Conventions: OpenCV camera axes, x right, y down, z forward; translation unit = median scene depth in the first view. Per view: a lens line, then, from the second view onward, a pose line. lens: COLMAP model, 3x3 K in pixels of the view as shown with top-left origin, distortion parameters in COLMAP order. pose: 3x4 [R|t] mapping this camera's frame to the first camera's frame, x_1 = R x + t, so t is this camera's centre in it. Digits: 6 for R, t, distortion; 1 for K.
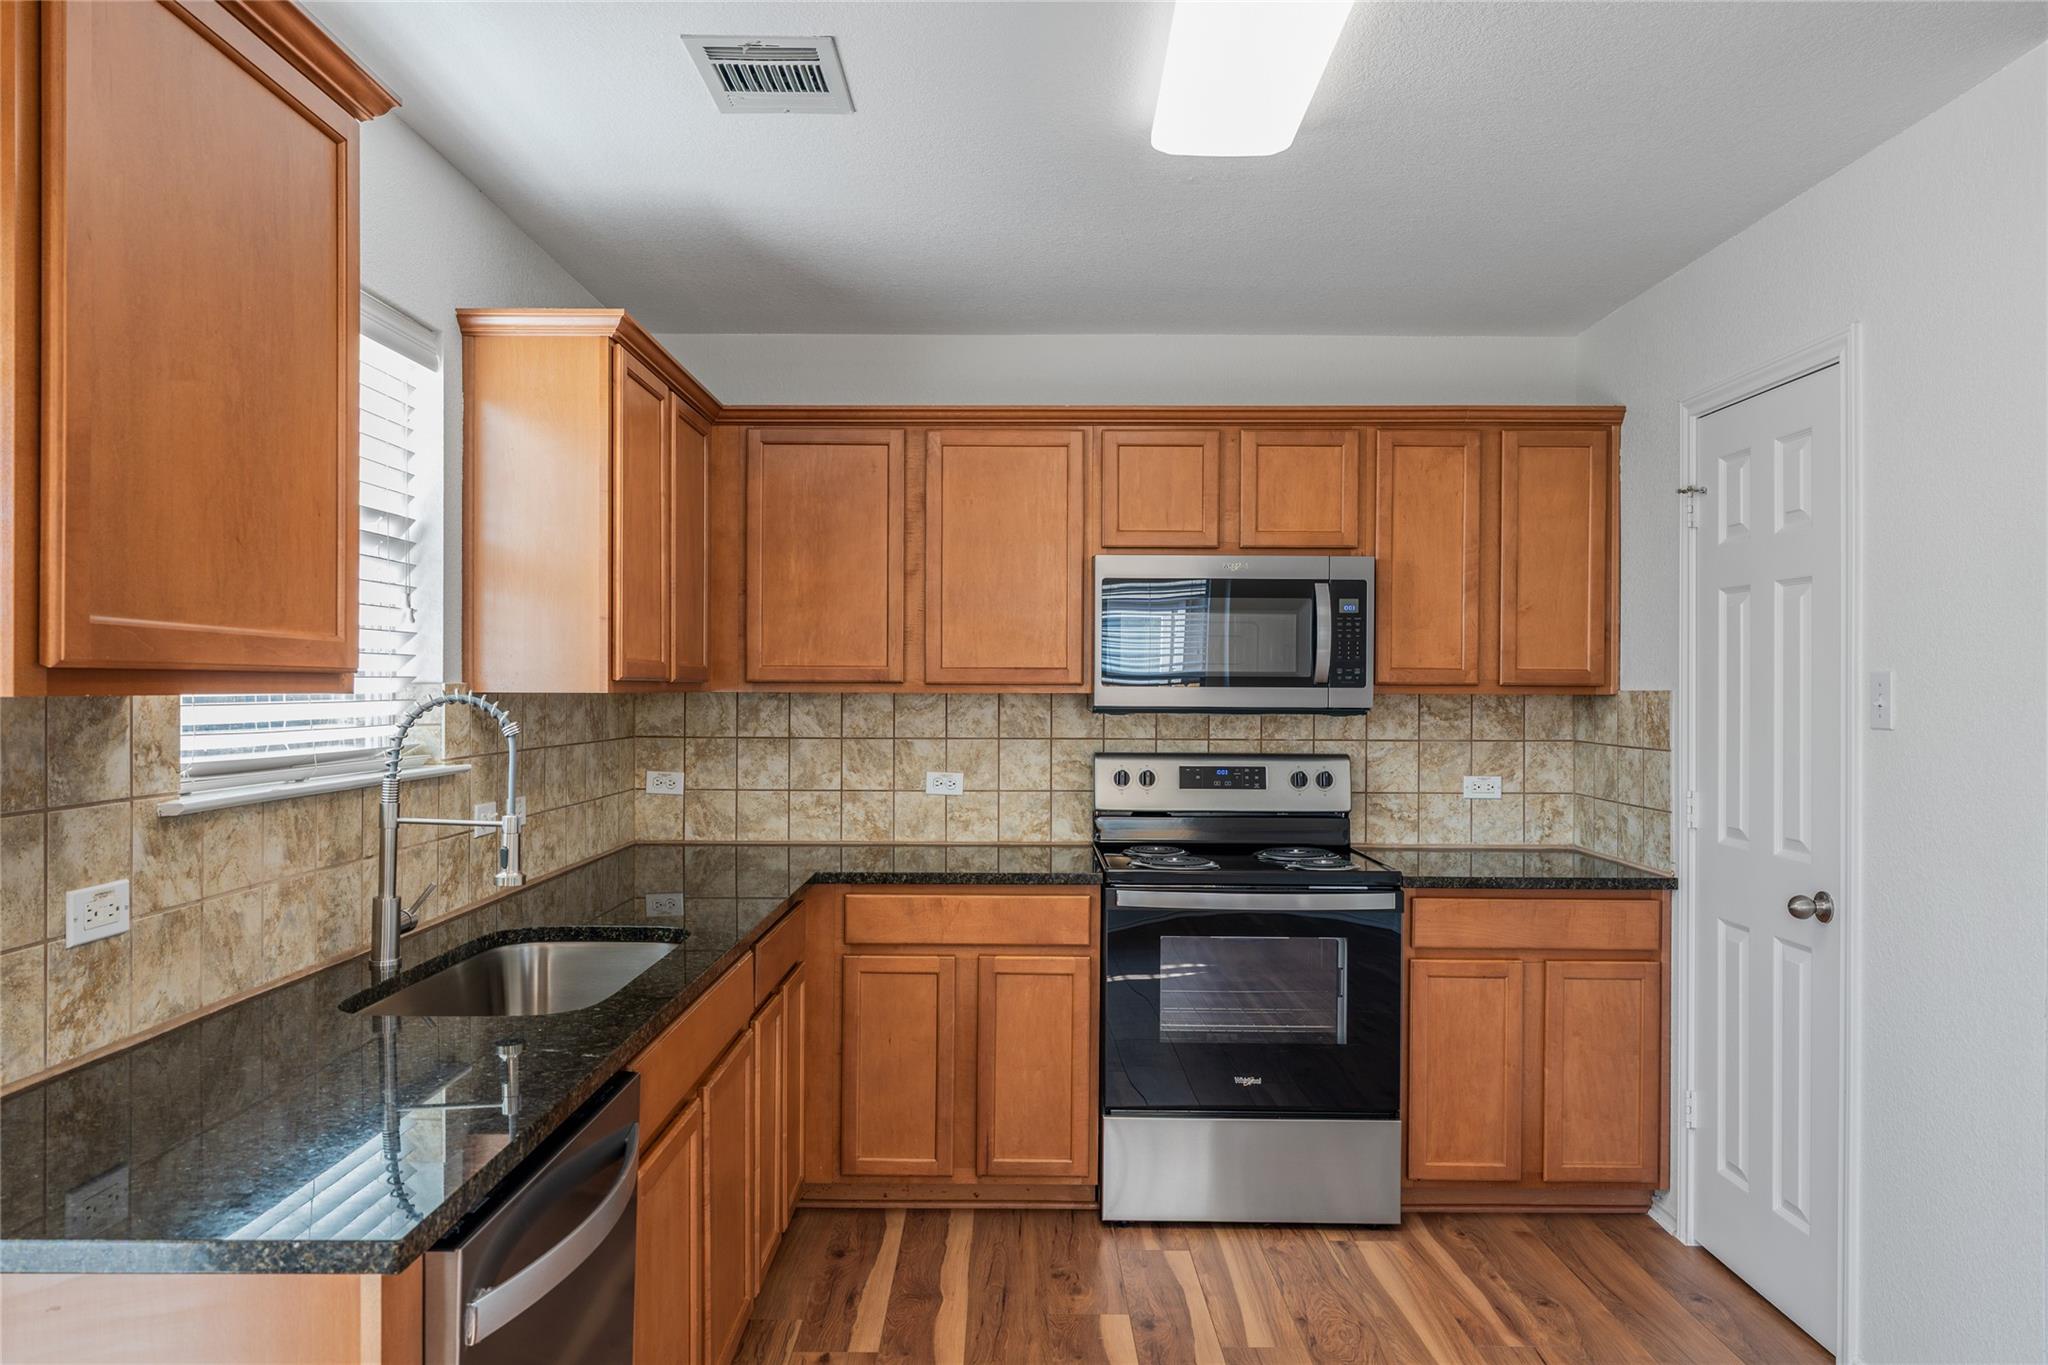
lens RADIAL K [[1387.8, 0, 1014.6], [0, 1387.8, 689.5], [0, 0, 1]] dist [-0.003870, 0.001868]
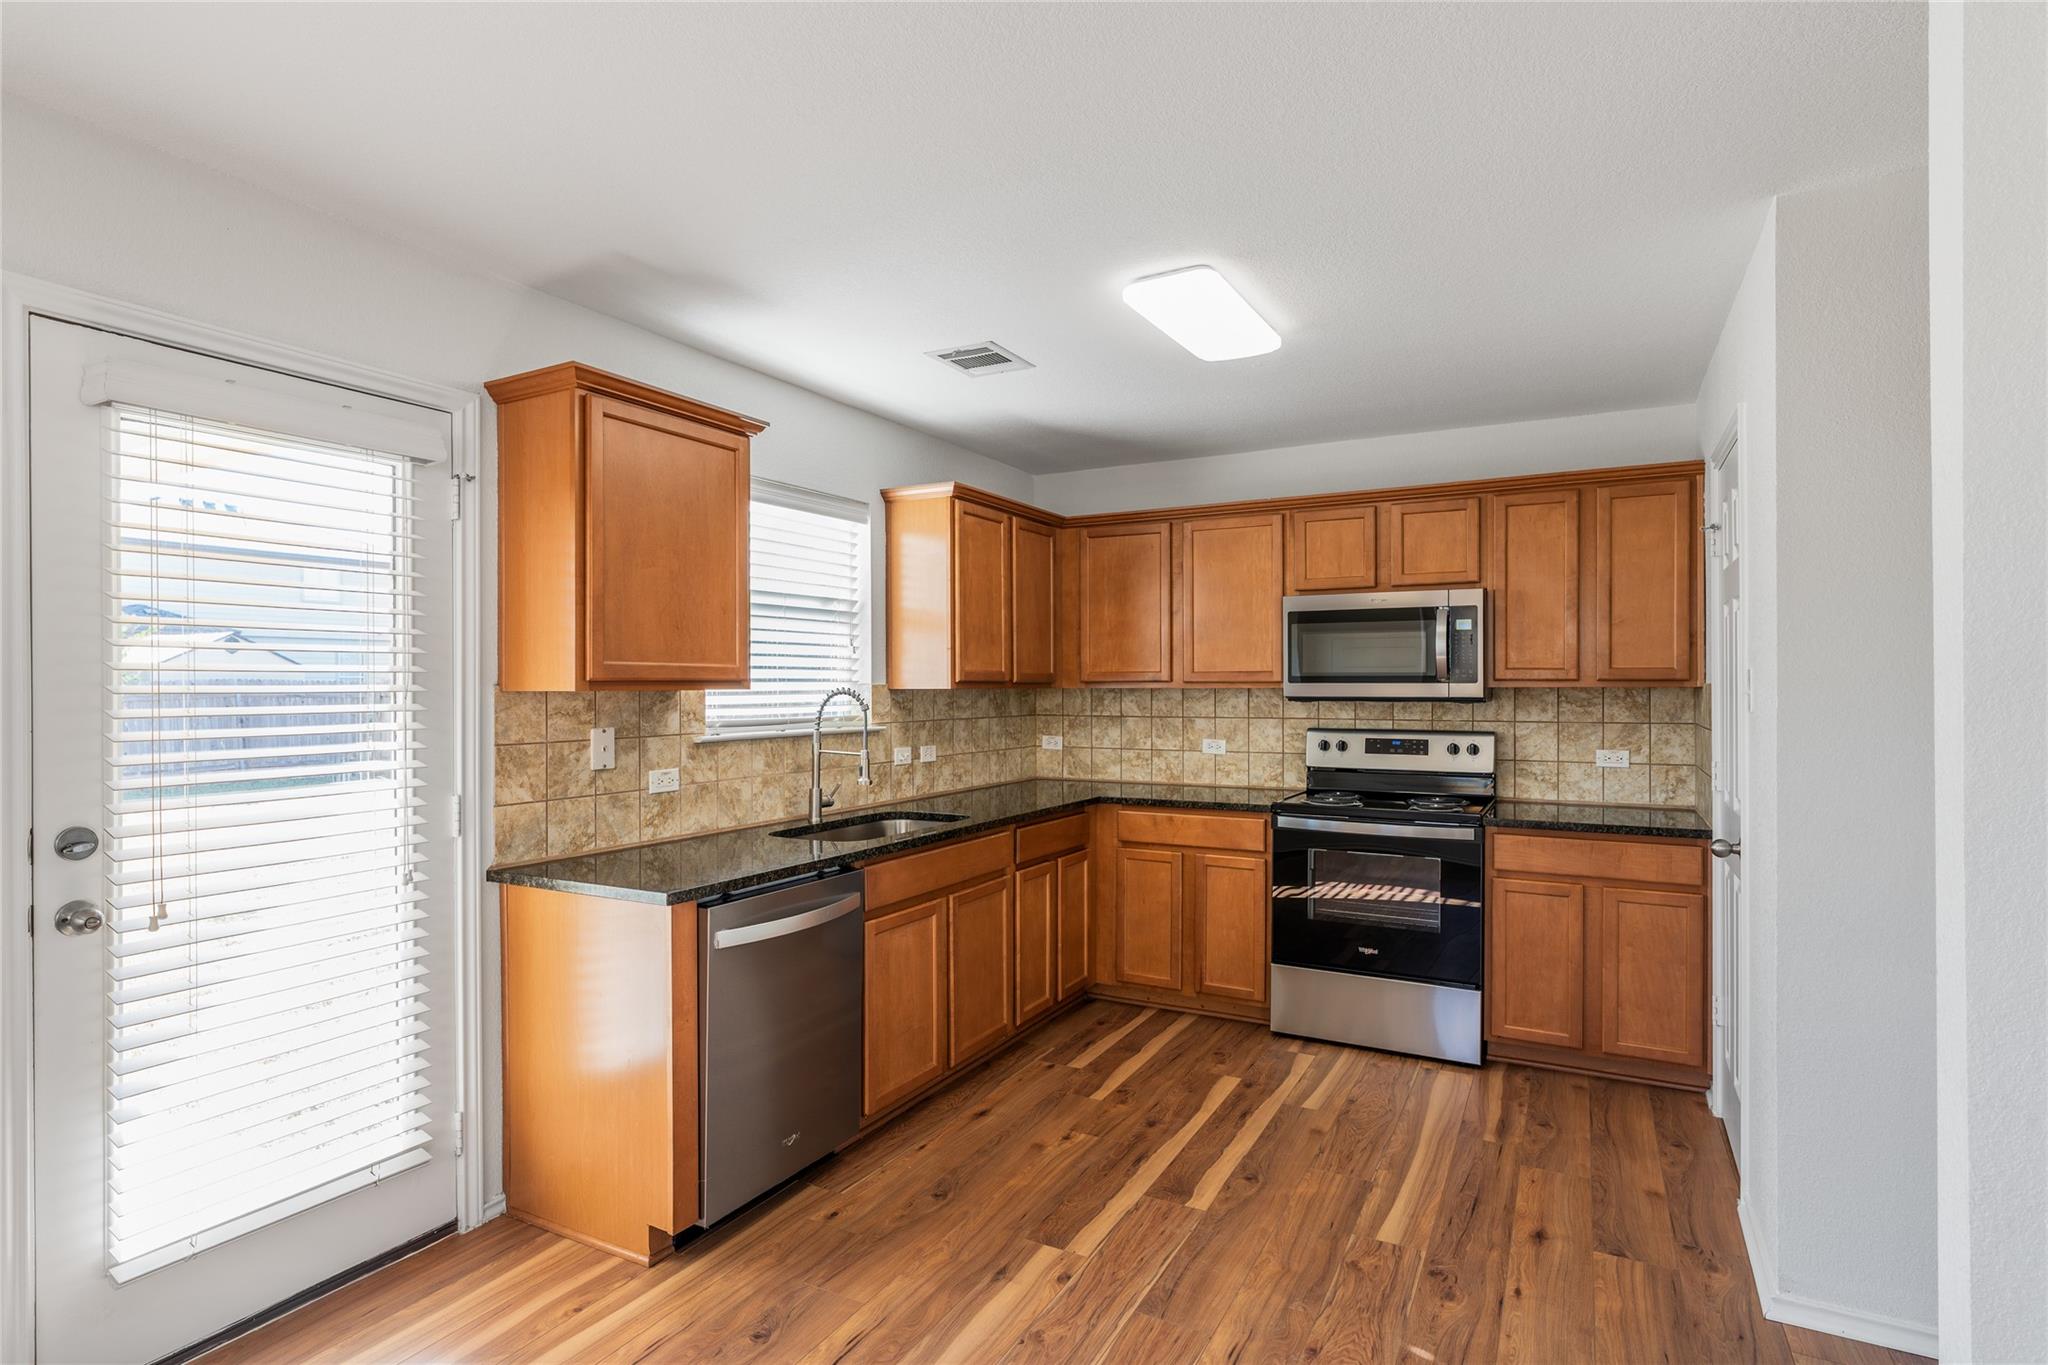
lens RADIAL K [[1051.3, 0, 1021.5], [0, 1051.3, 685.2], [0, 0, 1]] dist [-0.000884, 0.000047]
pose [[0.880109, -0.005925, -0.474735, 0.352072], [0.005354, 0.999982, -0.002554, 0.001194], [0.474742, -0.000294, 0.880125, -0.146112]]
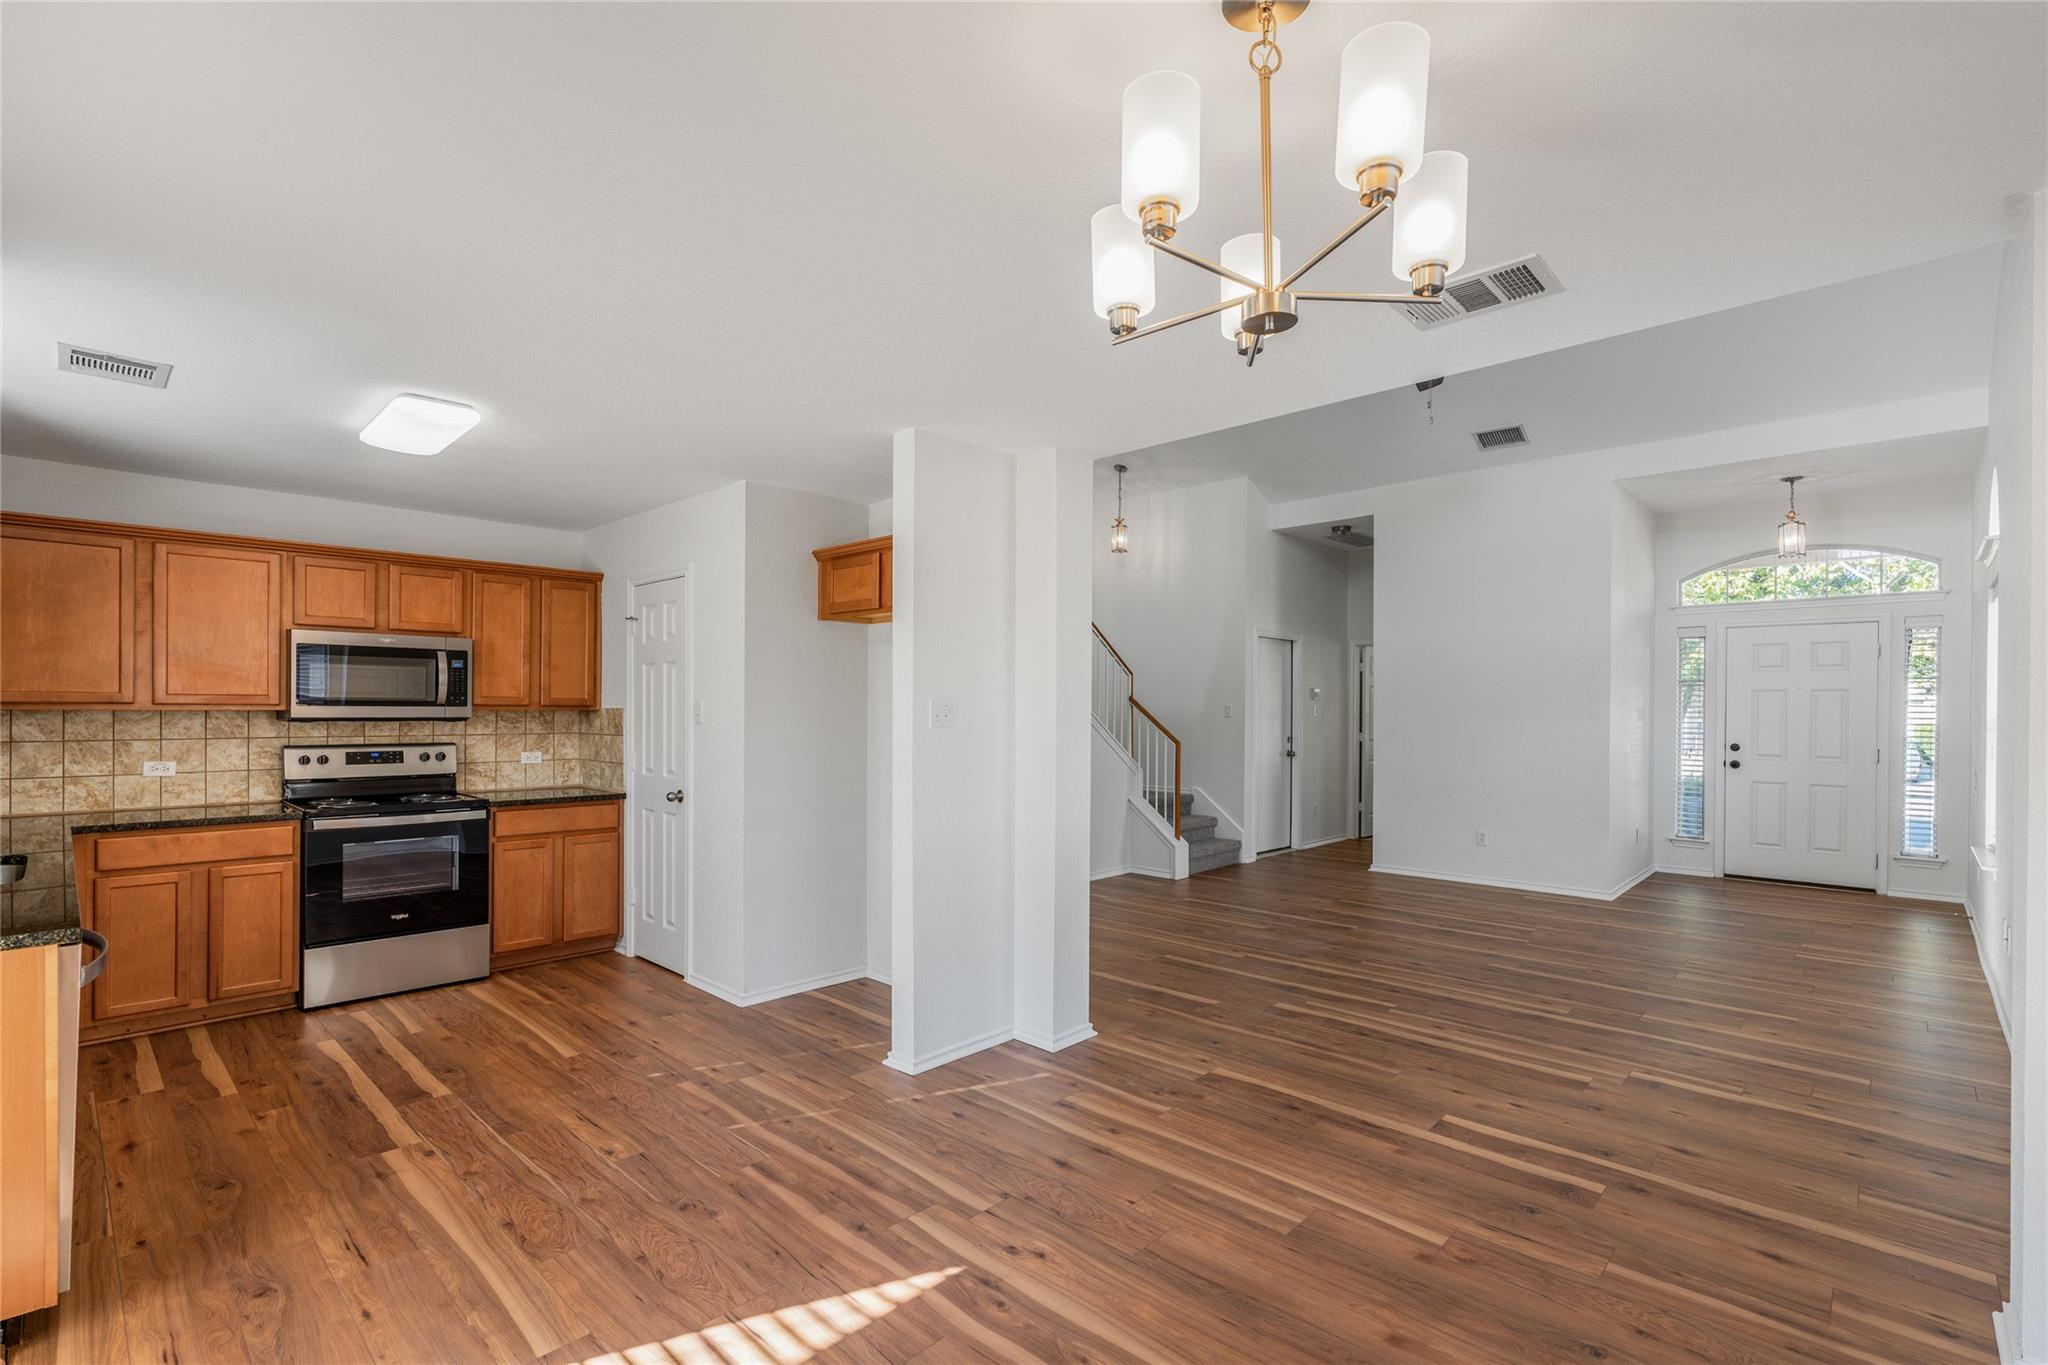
lens RADIAL K [[925.1, 0, 1007.6], [0, 925.1, 712.0], [0, 0, 1]] dist [-0.002015, 0.000335]
pose [[0.693168, -0.003400, 0.720768, -0.151735], [-0.000167, 0.999988, 0.004878, -0.000462], [-0.720776, -0.003501, 0.693159, -0.429157]]
